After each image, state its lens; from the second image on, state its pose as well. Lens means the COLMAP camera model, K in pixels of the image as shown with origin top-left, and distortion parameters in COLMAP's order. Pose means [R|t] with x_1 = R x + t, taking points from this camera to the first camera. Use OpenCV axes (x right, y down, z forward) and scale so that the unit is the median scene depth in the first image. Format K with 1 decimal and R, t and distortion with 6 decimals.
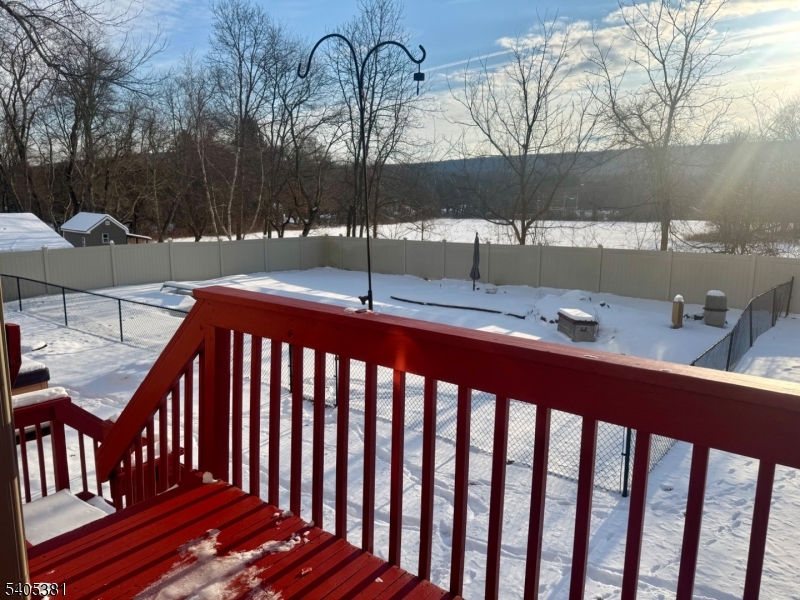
lens RADIAL K [[569.2, 0, 400.0], [0, 569.2, 300.0], [0, 0, 1]] dist [-0.001296, 0.000442]
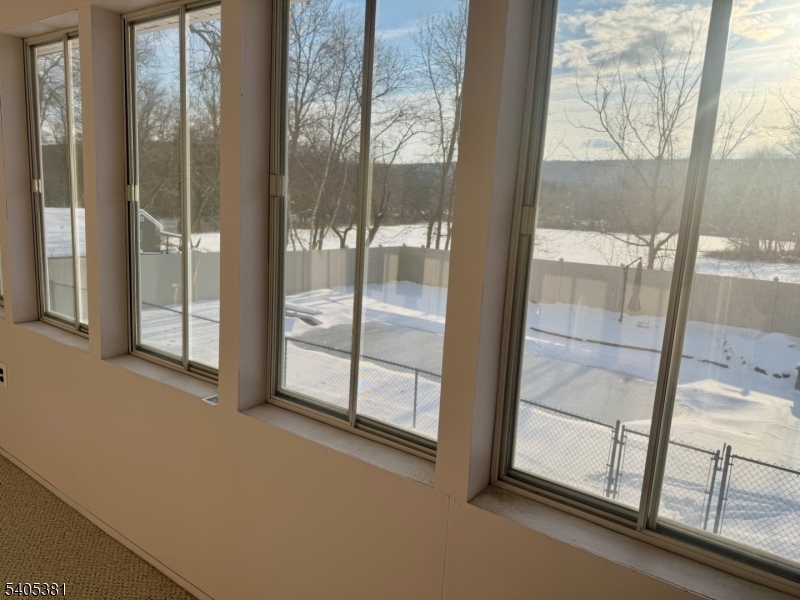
lens RADIAL K [[569.2, 0, 400.0], [0, 569.2, 300.0], [0, 0, 1]] dist [-0.001296, 0.000442]
pose [[0.998730, 0.037852, 0.033262, -0.162550], [-0.037818, 0.999283, -0.001655, -0.025910], [-0.033300, 0.000395, 0.999445, 0.103482]]
